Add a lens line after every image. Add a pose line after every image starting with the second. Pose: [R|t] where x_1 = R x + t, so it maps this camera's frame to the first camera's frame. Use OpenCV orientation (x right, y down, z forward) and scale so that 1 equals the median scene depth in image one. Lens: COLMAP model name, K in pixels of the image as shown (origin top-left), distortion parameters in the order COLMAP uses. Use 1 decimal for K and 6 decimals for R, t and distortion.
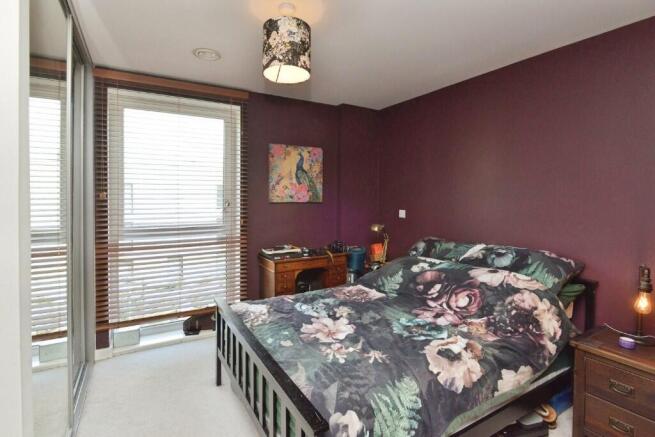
lens RADIAL K [[317.2, 0, 322.7], [0, 317.2, 200.9], [0, 0, 1]] dist [-0.000485, -0.000070]
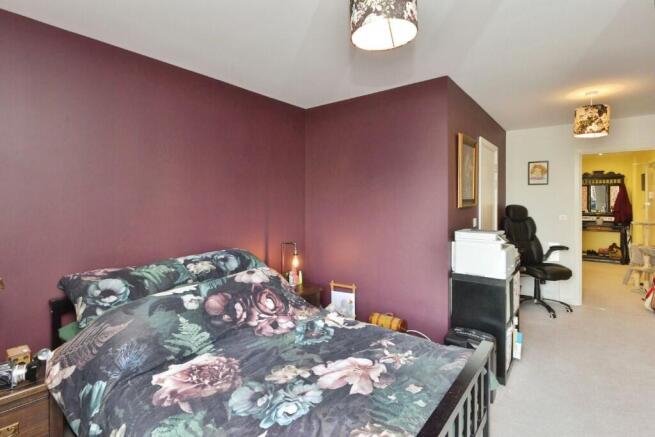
lens RADIAL K [[317.2, 0, 335.6], [0, 317.2, 197.8], [0, 0, 1]] dist [-0.000485, -0.000070]
pose [[-0.369362, -0.009010, 0.929242, -0.695236], [0.004359, 0.999925, 0.011428, -0.061017], [-0.929276, 0.008272, -0.369295, 1.275832]]
